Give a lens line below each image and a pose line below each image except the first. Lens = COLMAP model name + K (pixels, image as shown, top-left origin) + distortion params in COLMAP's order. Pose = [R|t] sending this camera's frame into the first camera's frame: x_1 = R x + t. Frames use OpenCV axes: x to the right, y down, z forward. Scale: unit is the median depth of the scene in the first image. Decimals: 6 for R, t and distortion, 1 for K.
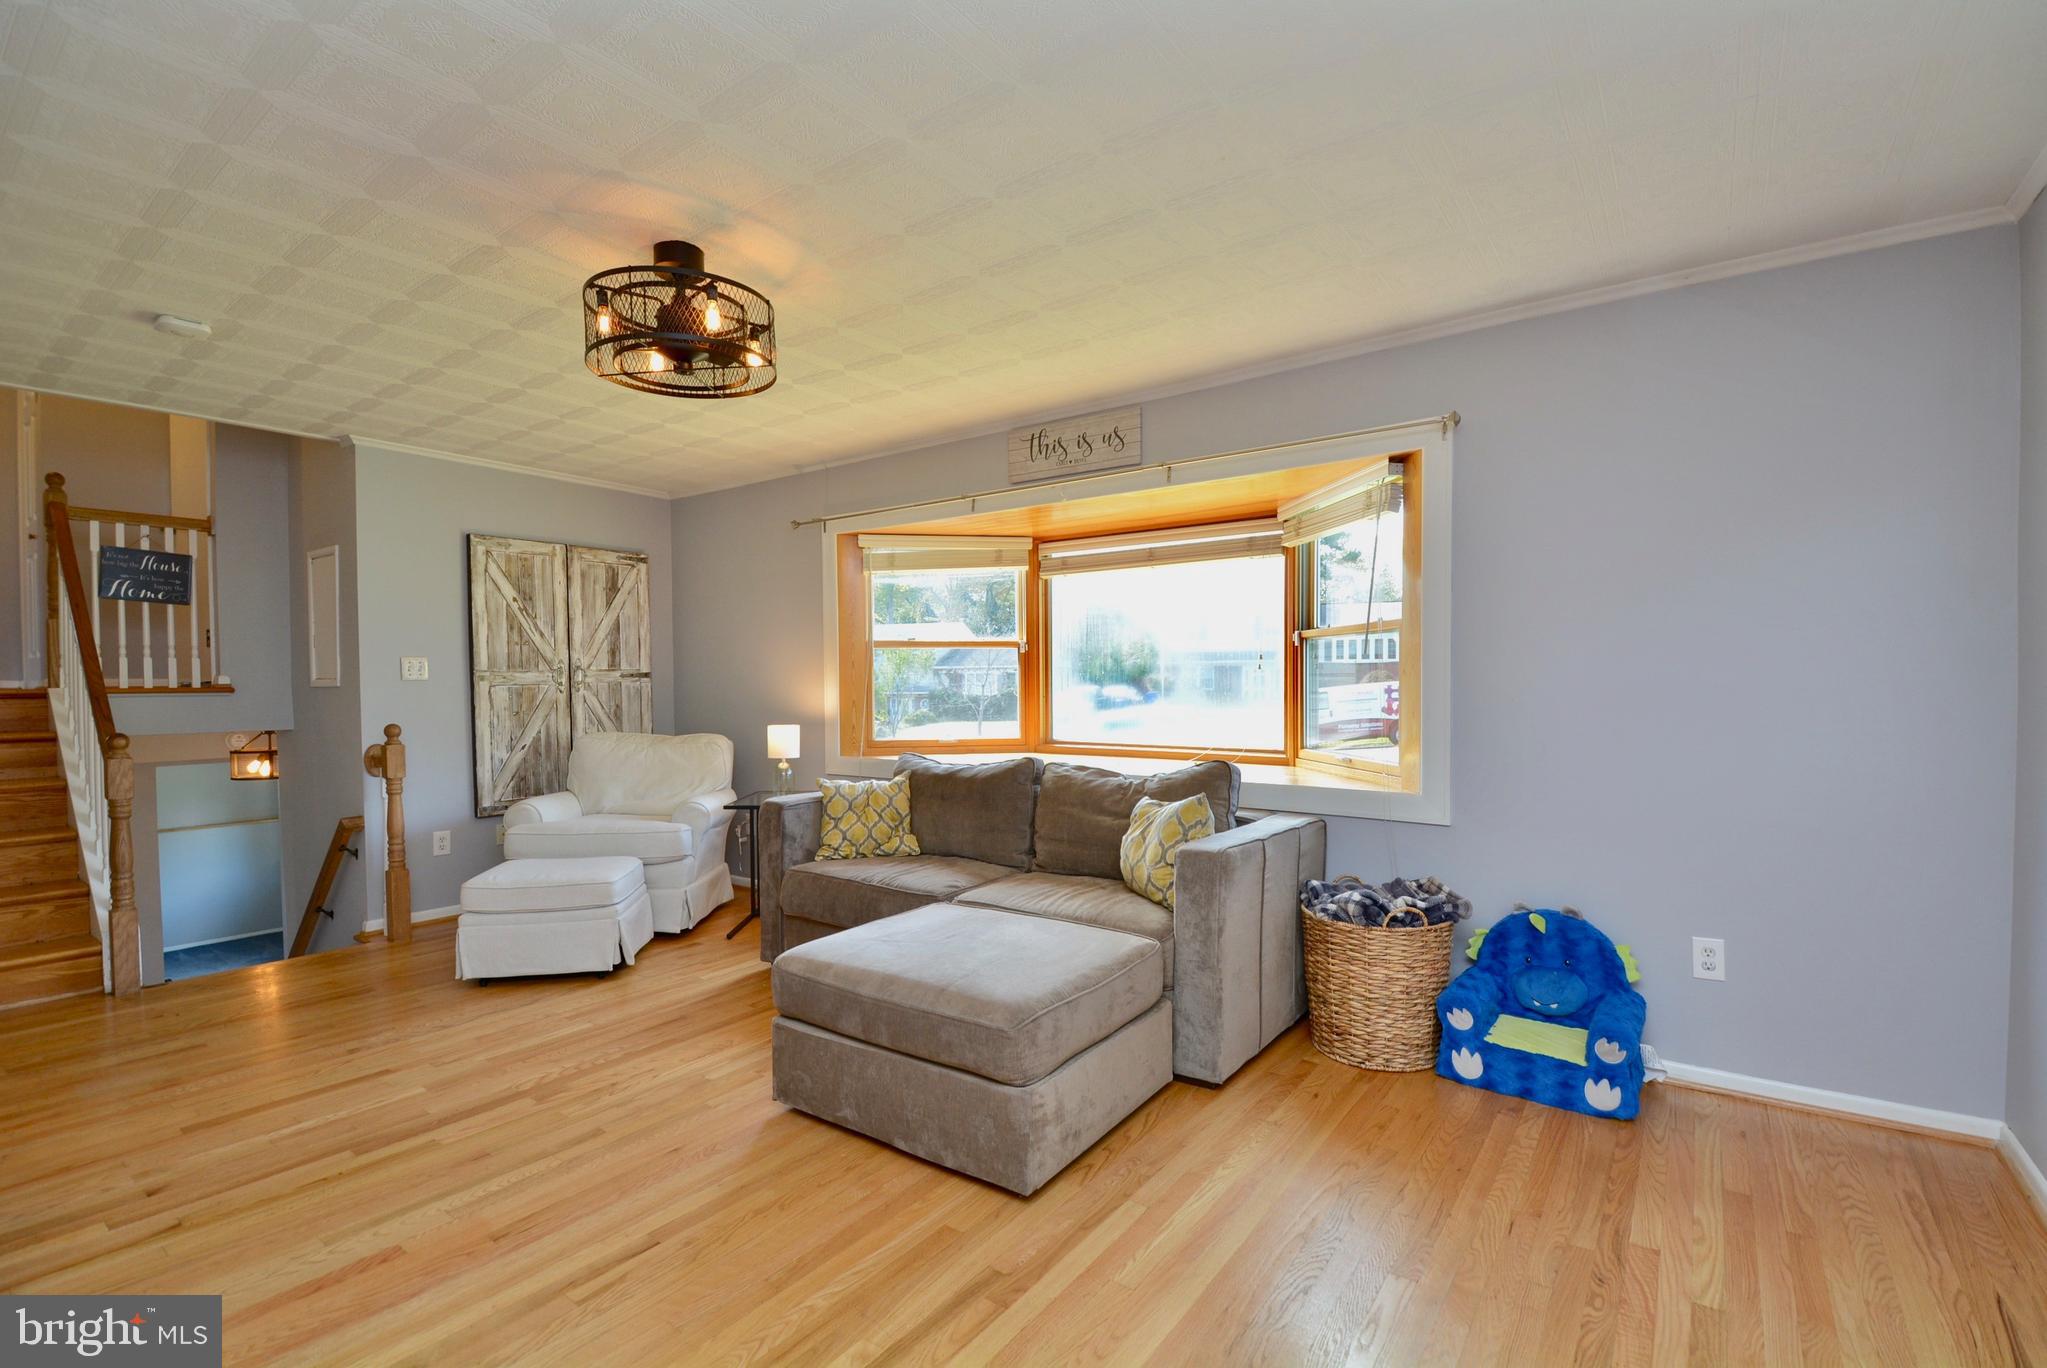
lens RADIAL K [[906.4, 0, 1044.4], [0, 906.4, 708.0], [0, 0, 1]] dist [0.022726, -0.027009]
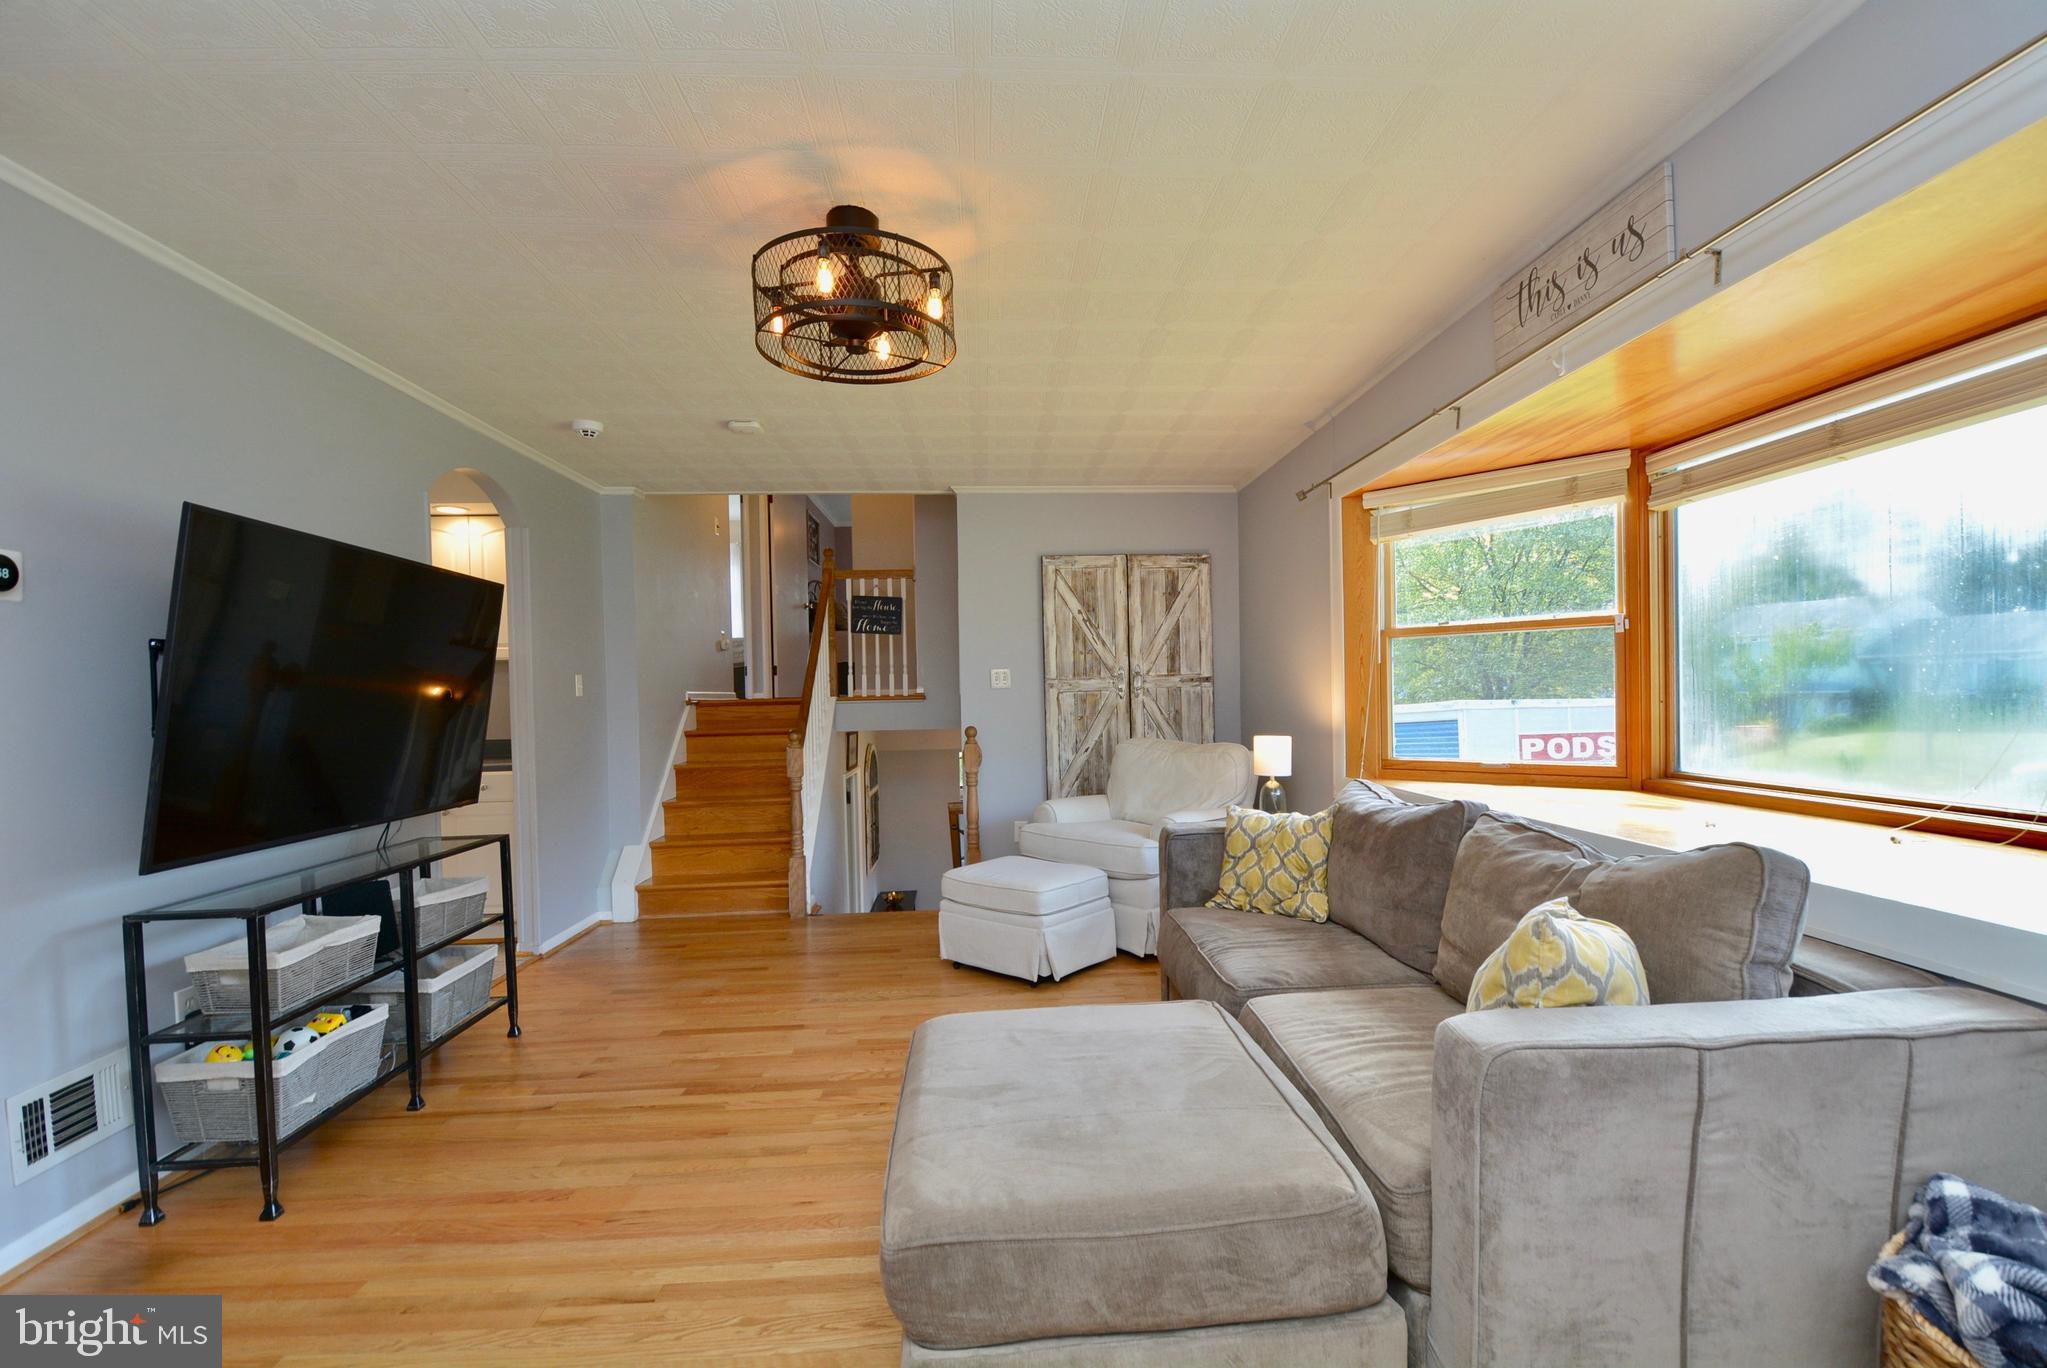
lens RADIAL K [[906.4, 0, 1044.4], [0, 906.4, 708.0], [0, 0, 1]] dist [0.022726, -0.027009]
pose [[0.636196, 0.004489, -0.771514, 0.223766], [-0.005593, 0.999984, 0.001207, -0.007113], [0.771507, 0.003547, 0.636211, 0.298237]]
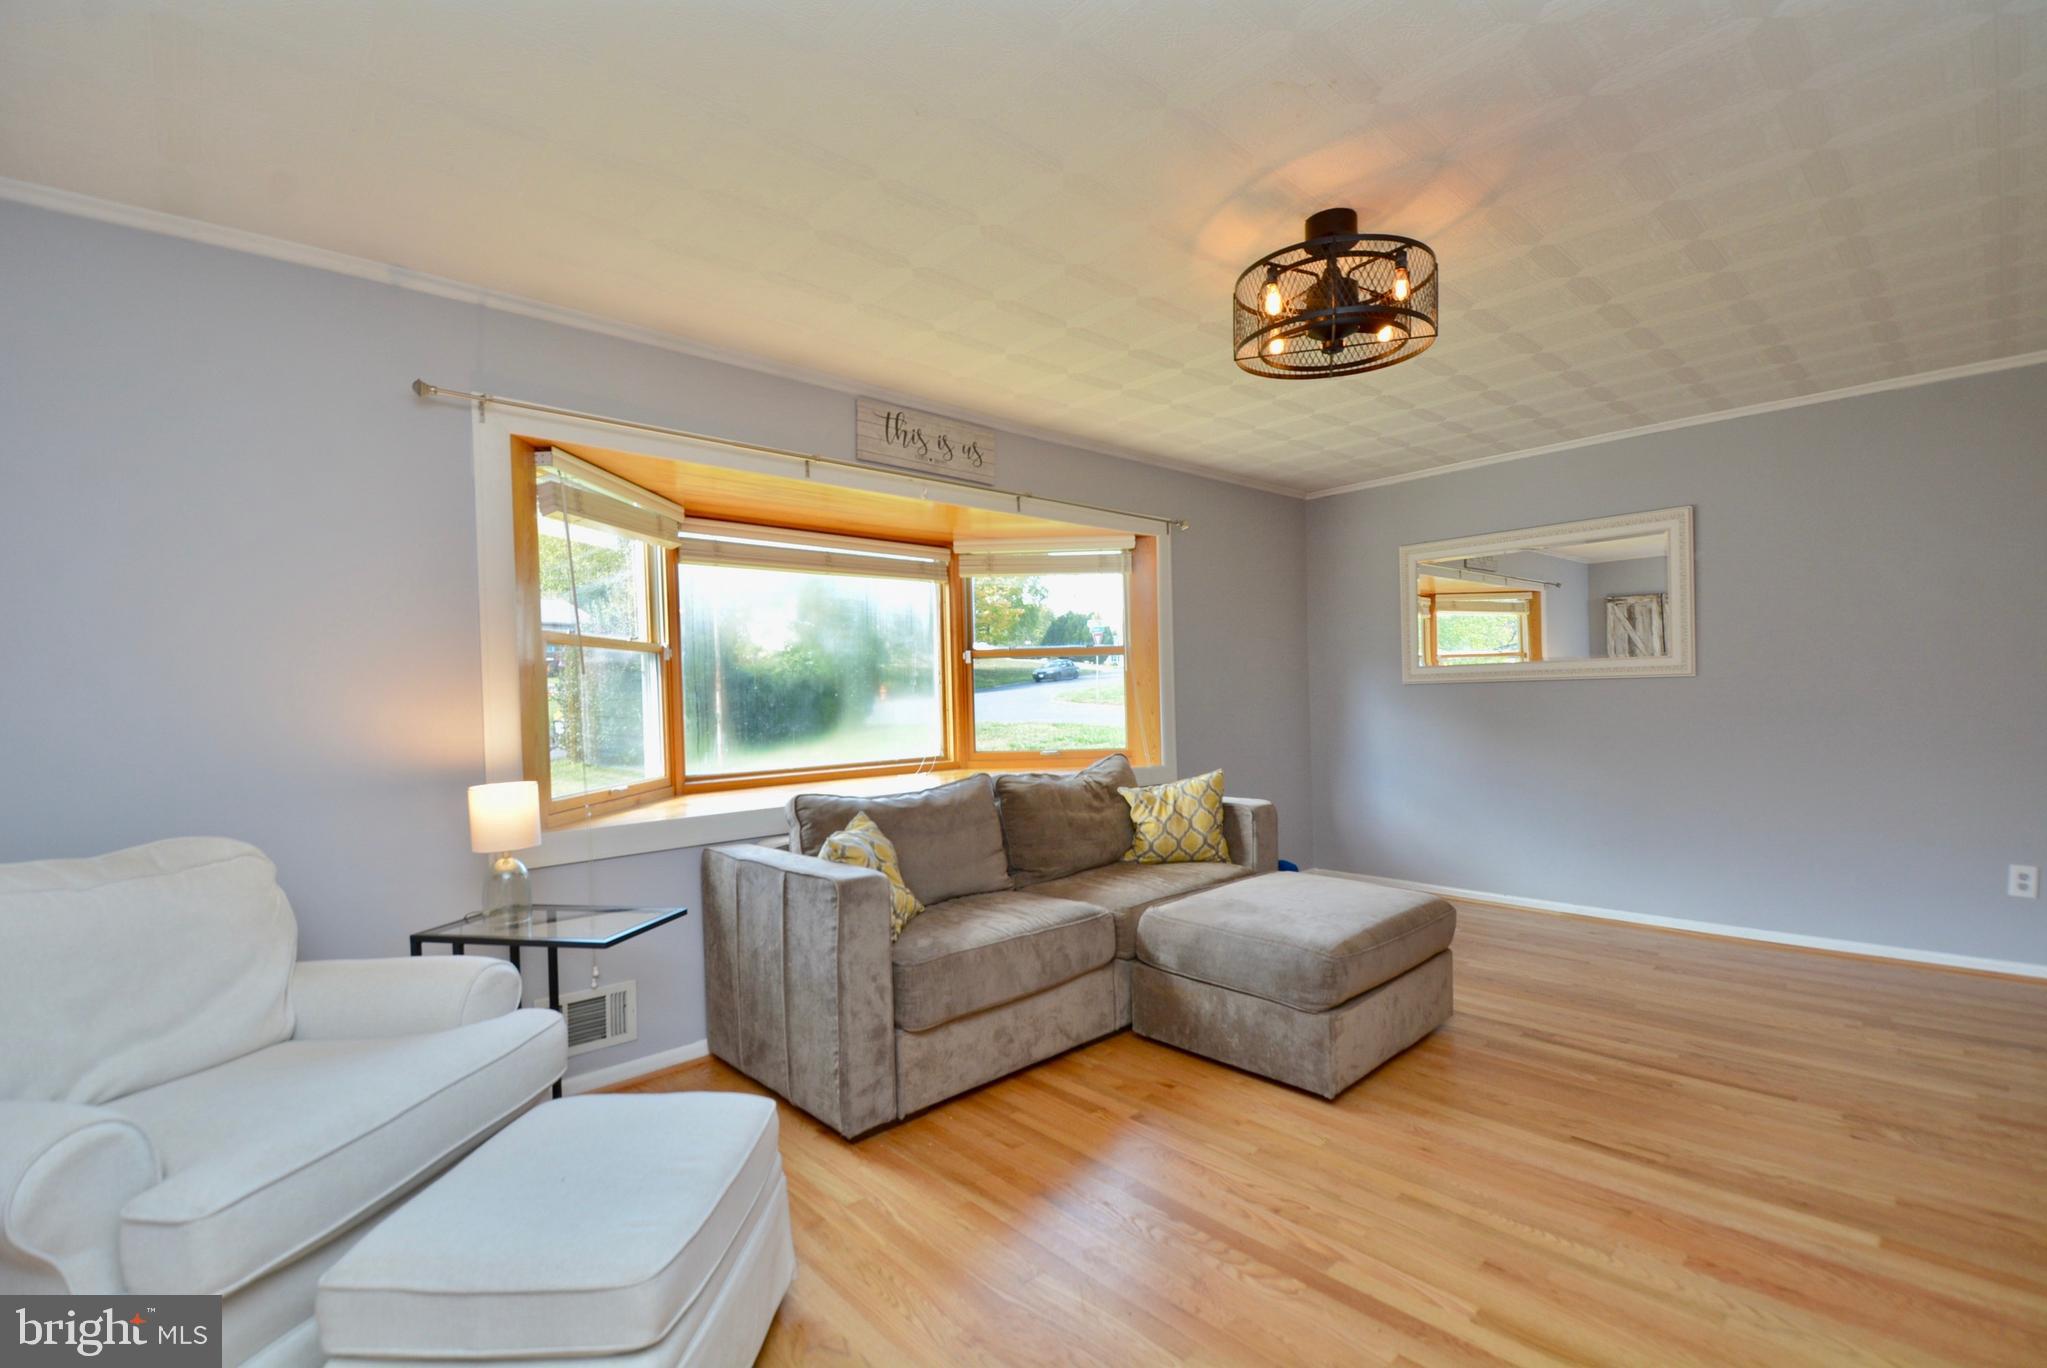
lens RADIAL K [[906.4, 0, 1044.4], [0, 906.4, 708.0], [0, 0, 1]] dist [0.022726, -0.027009]
pose [[0.194160, -0.016118, 0.980838, -0.724160], [0.052253, 0.998615, 0.006066, -0.011846], [-0.979577, 0.050074, 0.194733, 0.592338]]
